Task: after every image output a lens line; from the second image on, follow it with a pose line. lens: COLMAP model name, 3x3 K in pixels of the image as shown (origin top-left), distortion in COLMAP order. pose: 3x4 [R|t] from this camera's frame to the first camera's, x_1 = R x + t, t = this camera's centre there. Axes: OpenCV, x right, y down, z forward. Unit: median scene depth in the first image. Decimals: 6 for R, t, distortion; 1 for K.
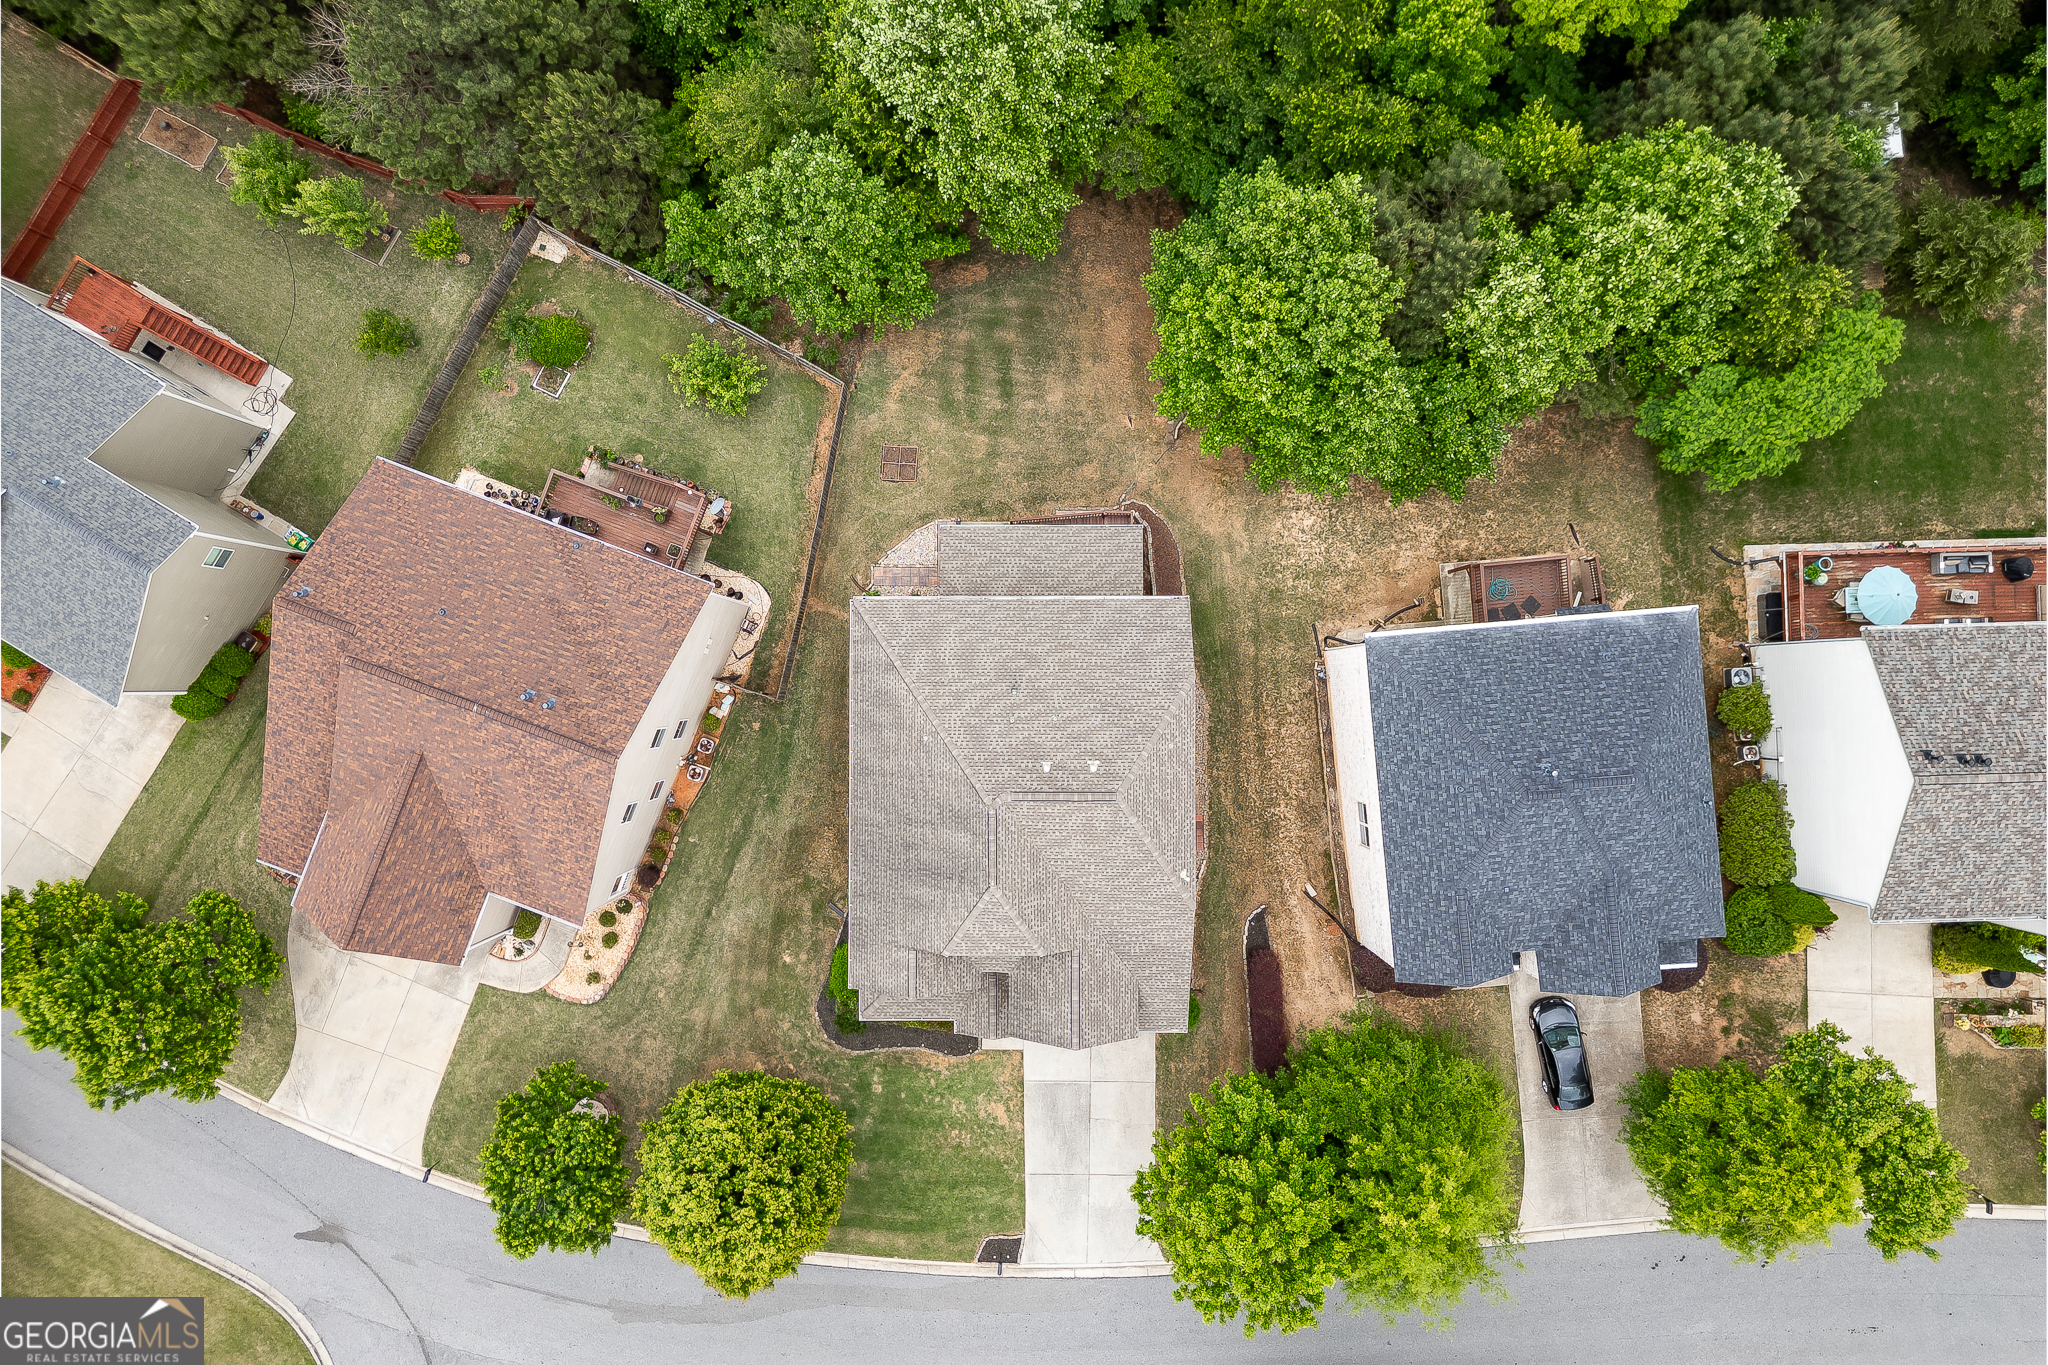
lens RADIAL K [[1442.6, 0, 1017.7], [0, 1442.6, 683.0], [0, 0, 1]] dist [0.085341, -0.087540]
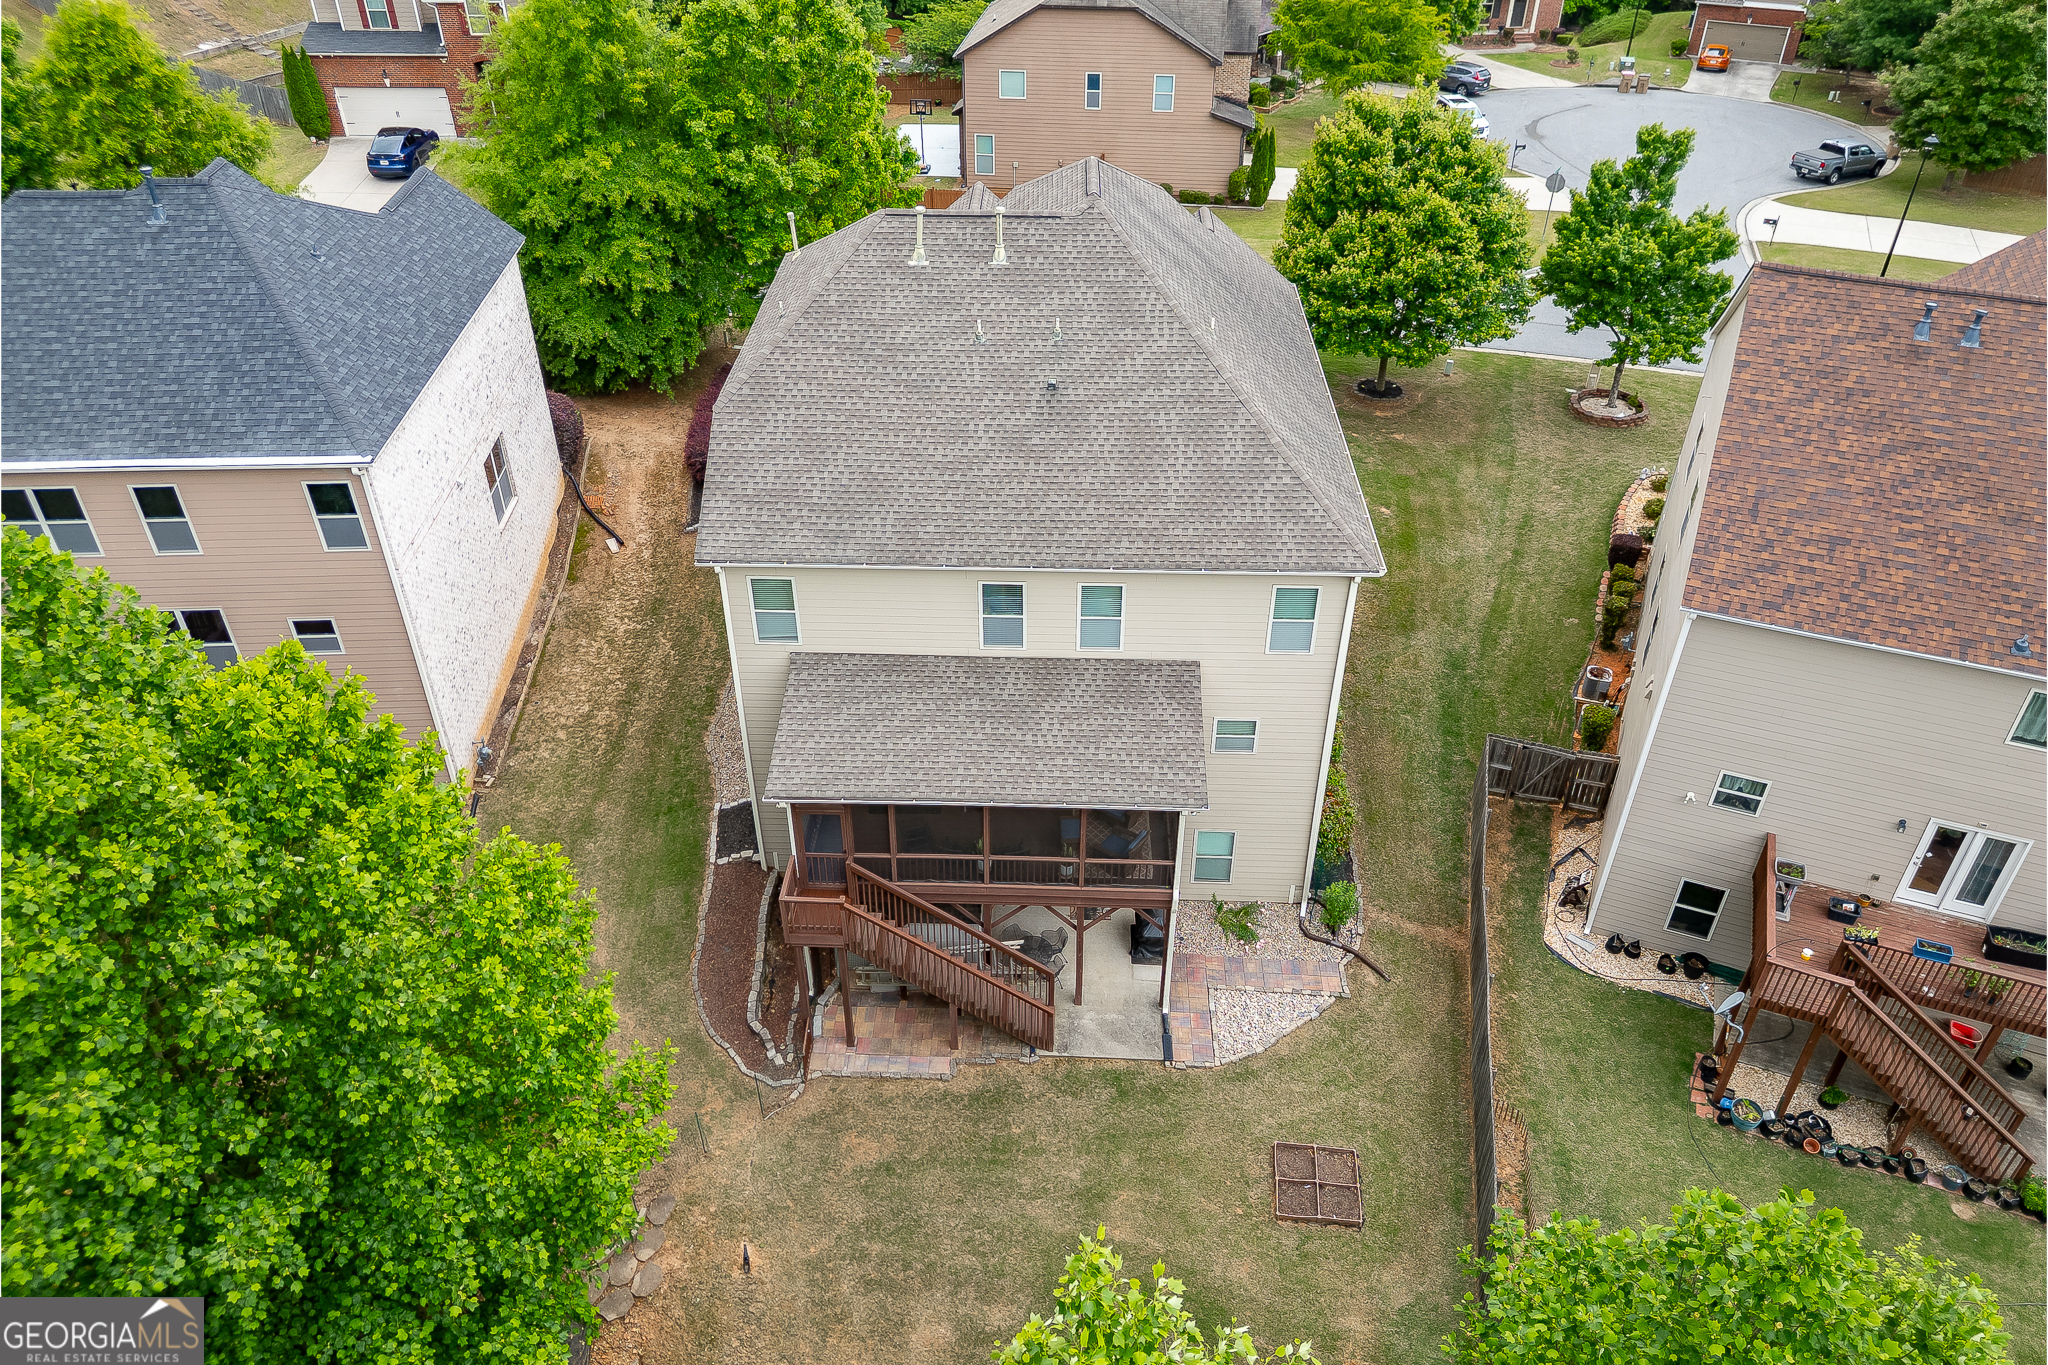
lens RADIAL K [[1442.6, 0, 1017.7], [0, 1442.6, 683.0], [0, 0, 1]] dist [0.085341, -0.087540]
pose [[-0.999309, -0.020841, 0.030769, -0.005735], [0.037157, -0.575859, 0.816704, -0.418017], [0.000698, 0.817283, 0.576235, 0.645575]]
